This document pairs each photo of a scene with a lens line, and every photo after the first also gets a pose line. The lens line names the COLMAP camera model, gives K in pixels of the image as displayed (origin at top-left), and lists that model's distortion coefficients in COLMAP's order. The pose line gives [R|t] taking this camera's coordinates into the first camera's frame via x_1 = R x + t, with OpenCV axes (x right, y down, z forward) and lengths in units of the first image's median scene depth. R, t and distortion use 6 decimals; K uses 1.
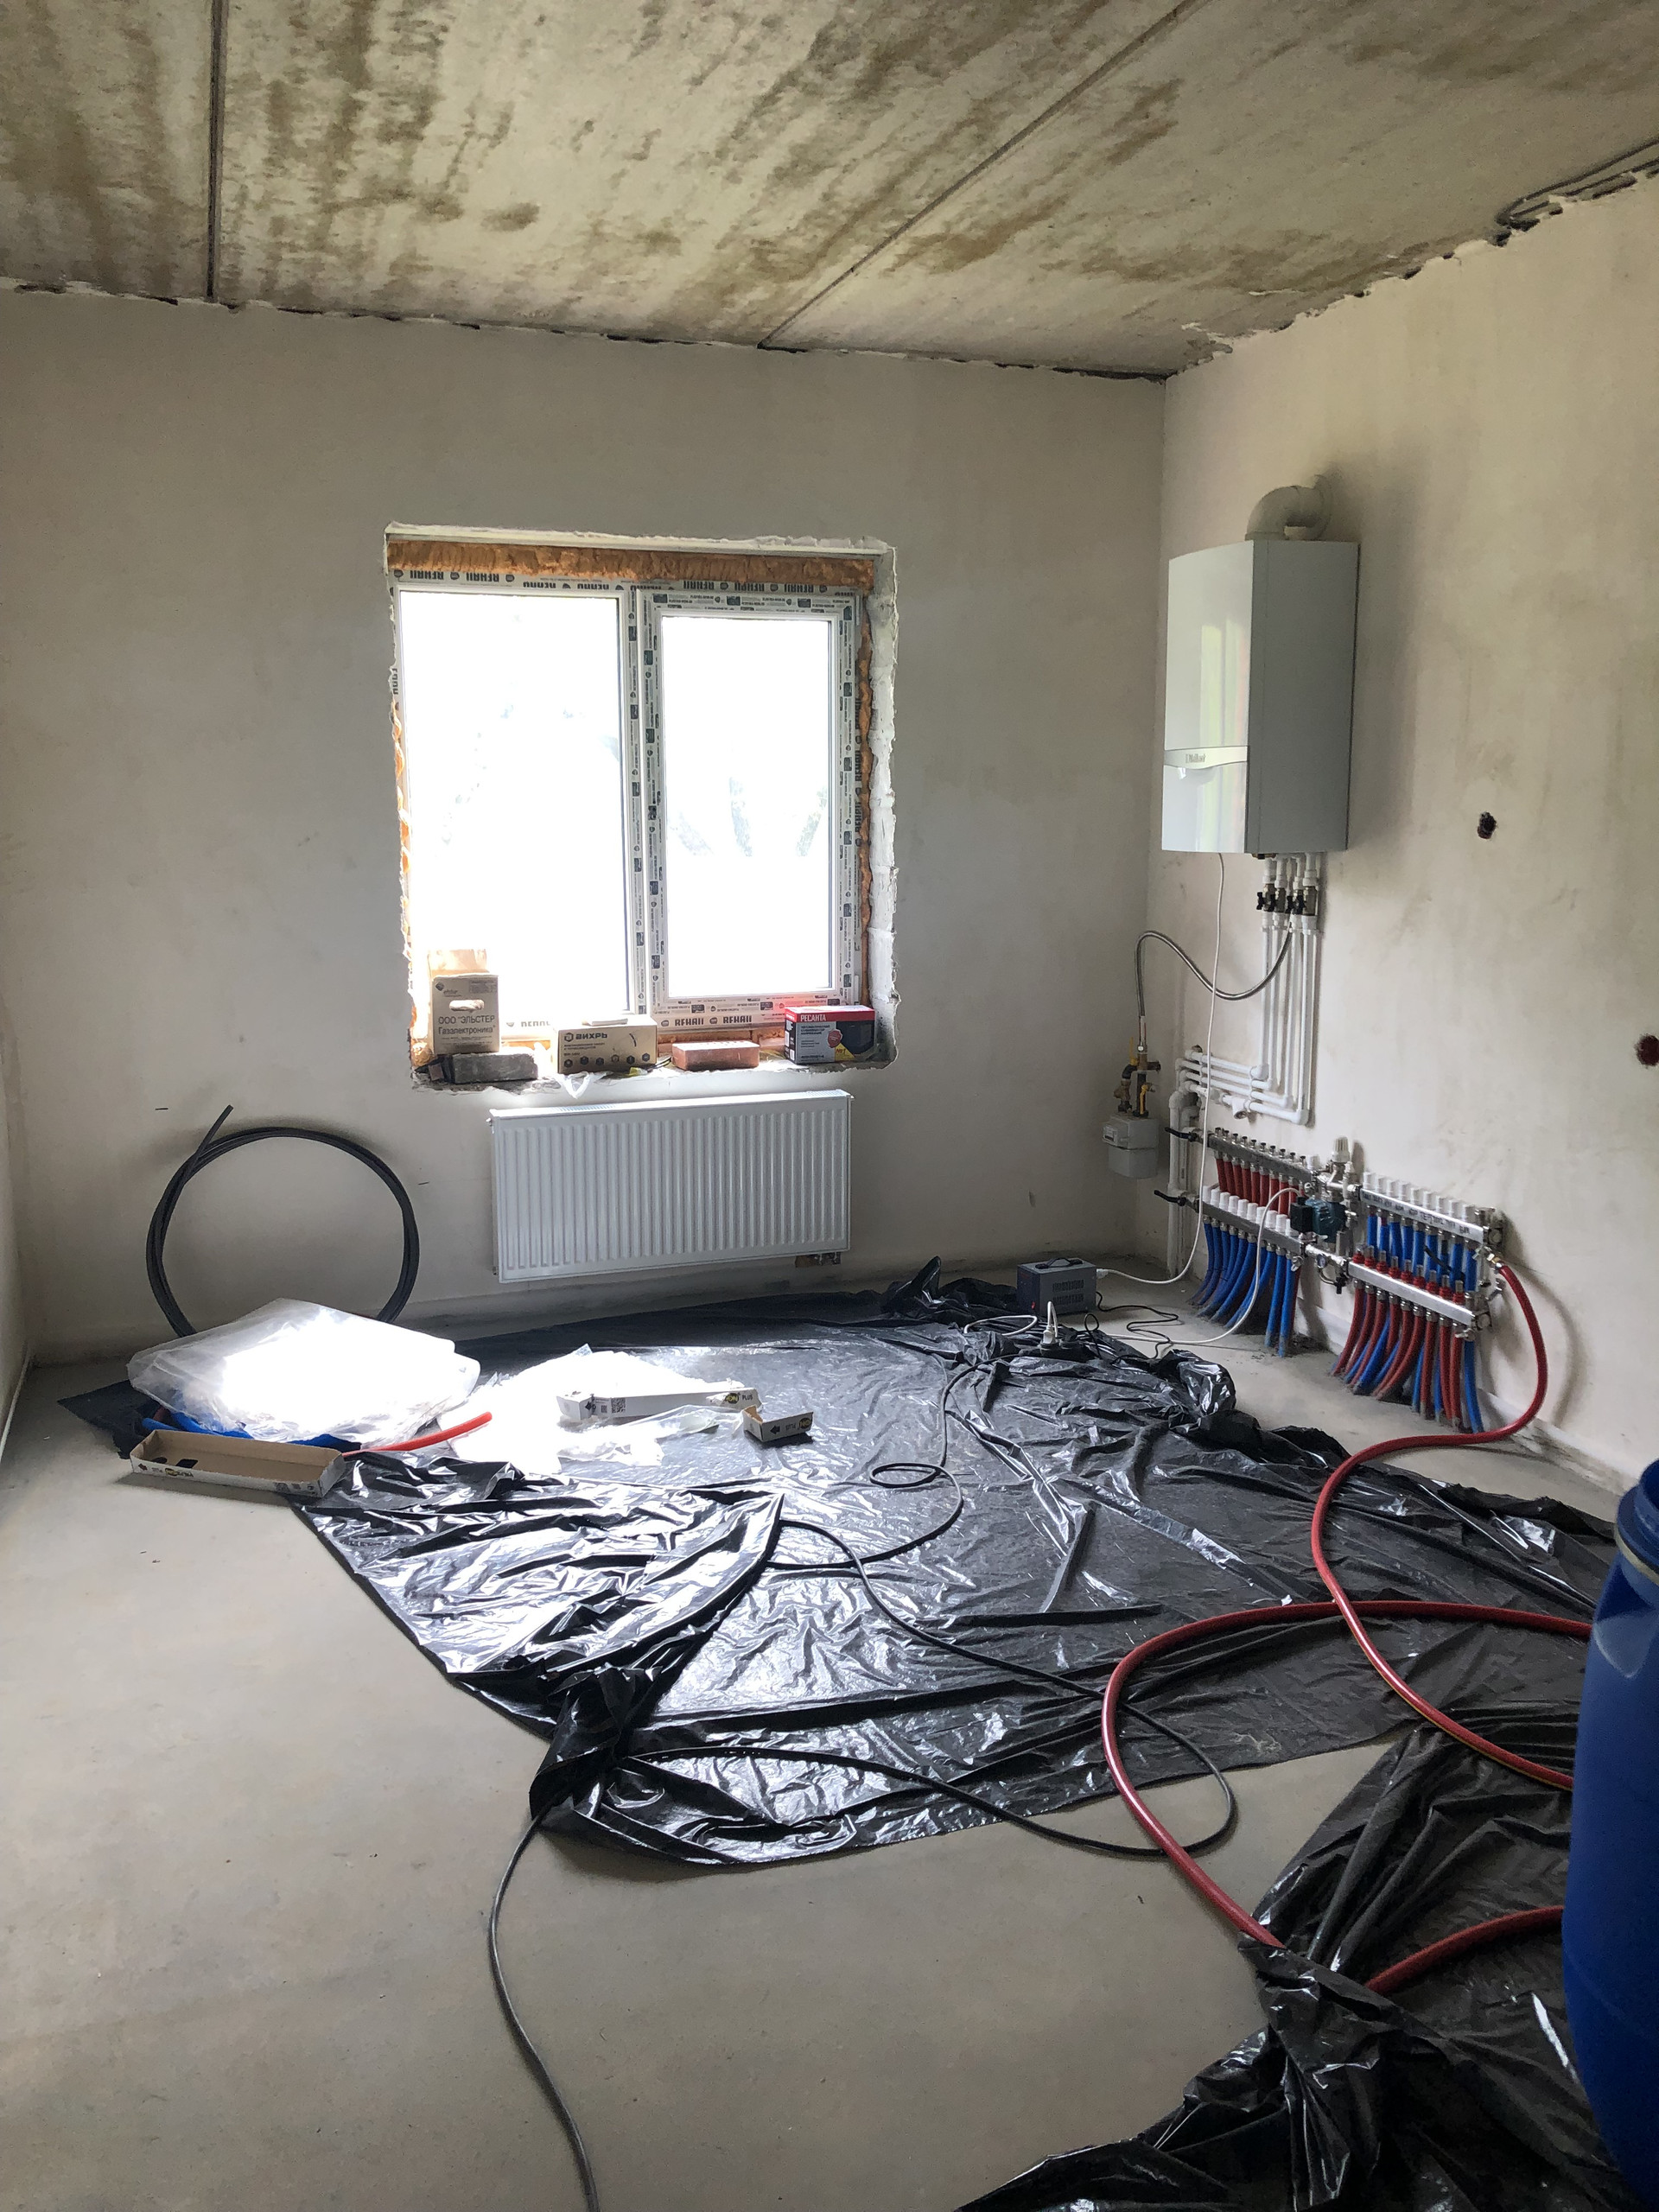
lens RADIAL K [[1870.3, 0, 844.9], [0, 1870.3, 1092.8], [0, 0, 1]] dist [0.010555, 0.087273]
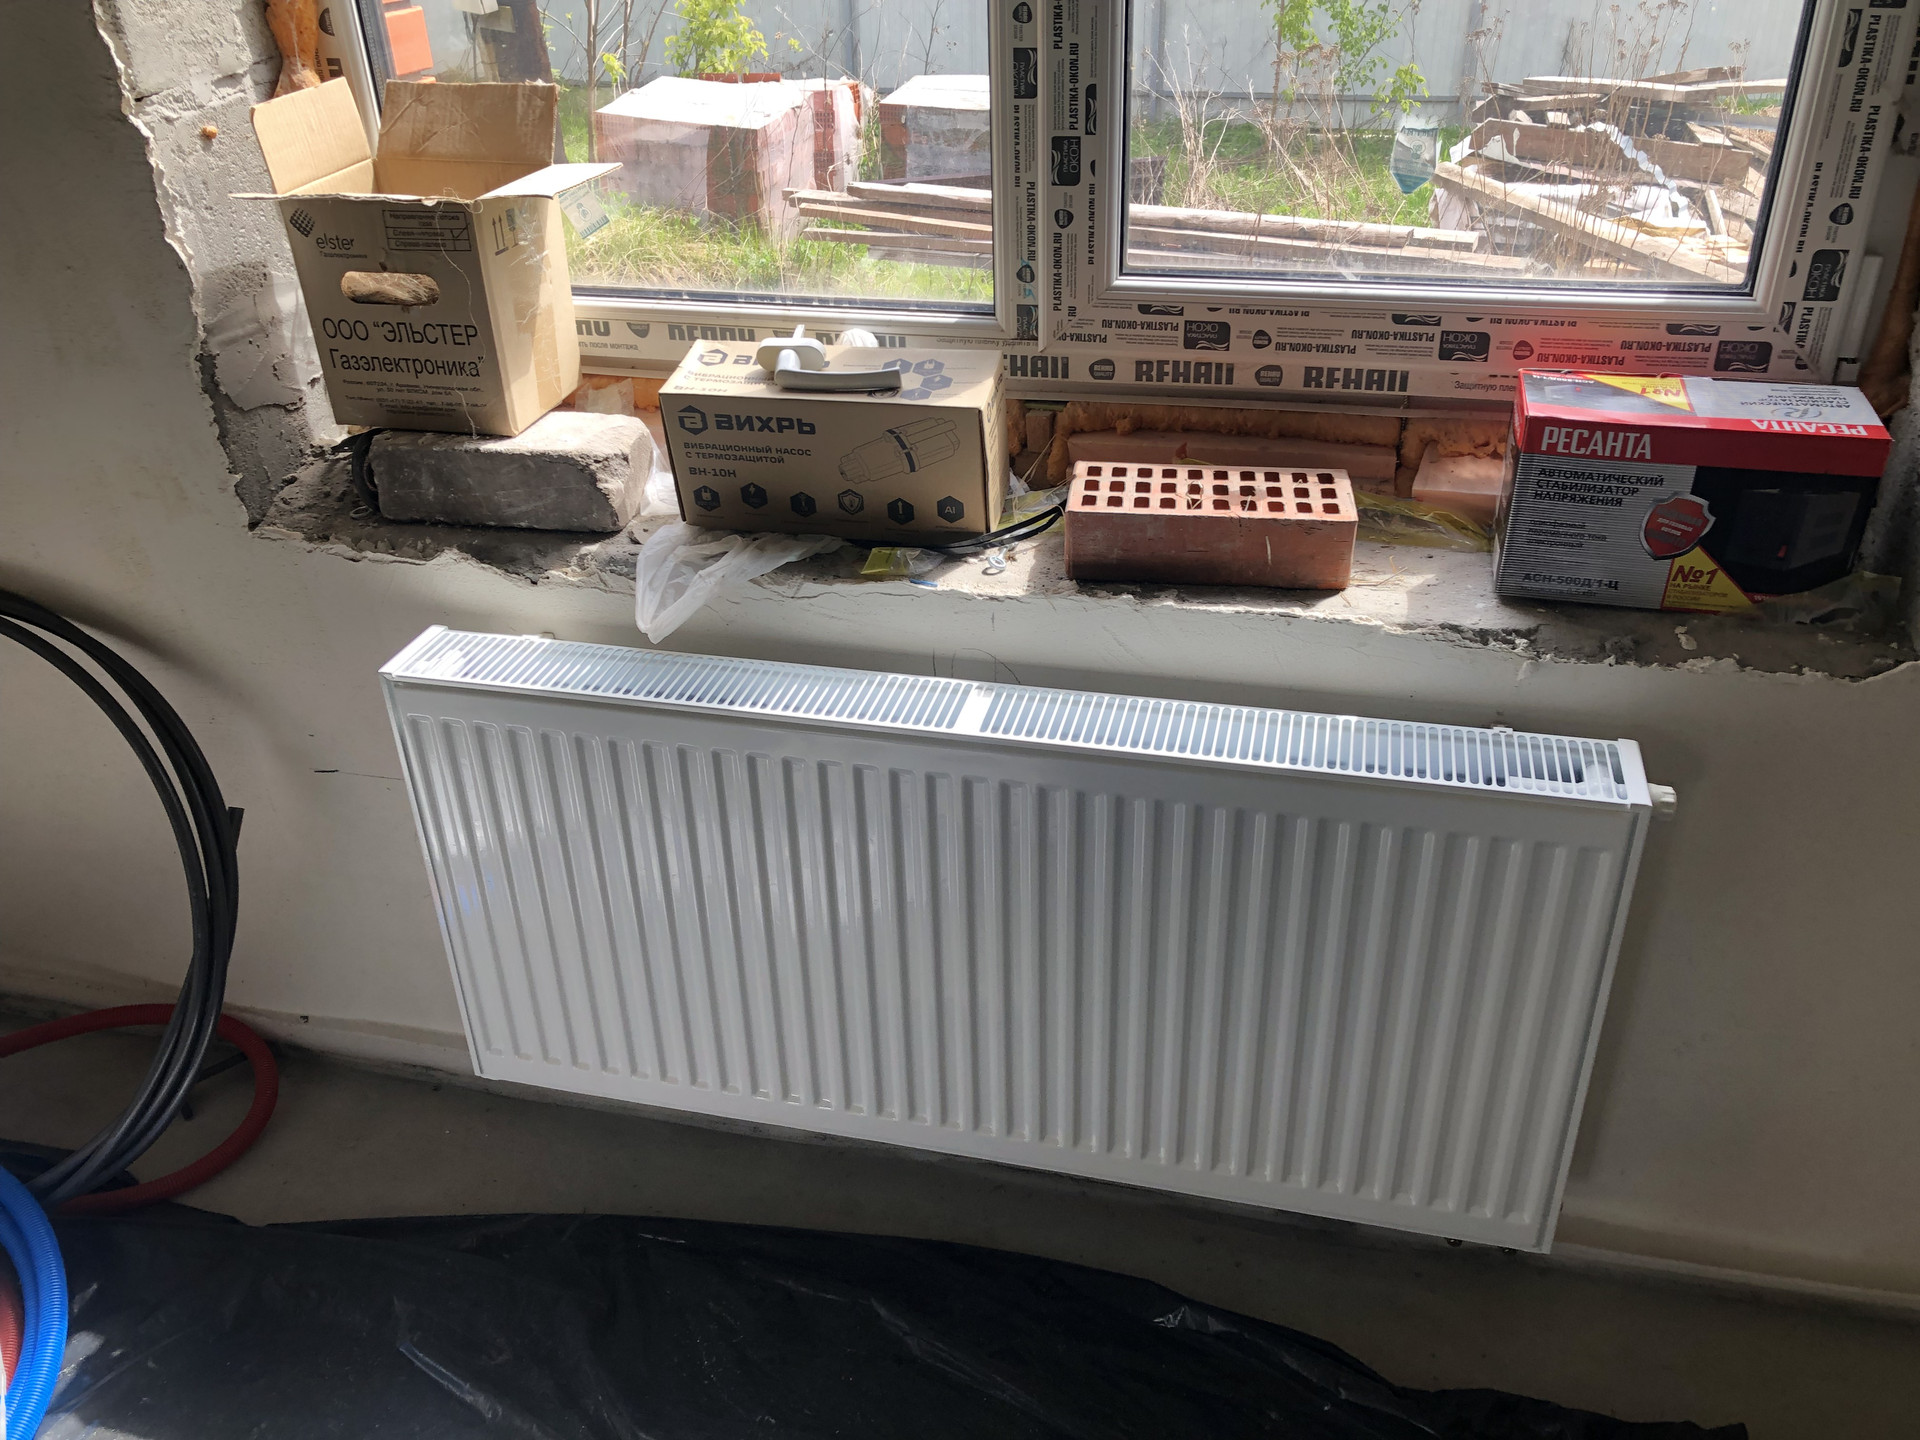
lens RADIAL K [[1623.4, 0, 951.4], [0, 1623.4, 711.5], [0, 0, 1]] dist [0.010555, 0.087273]
pose [[0.826255, 0.256887, -0.501310, 0.031387], [-0.059022, 0.924541, 0.376484, -0.085383], [0.560195, -0.281483, 0.779069, 0.776409]]
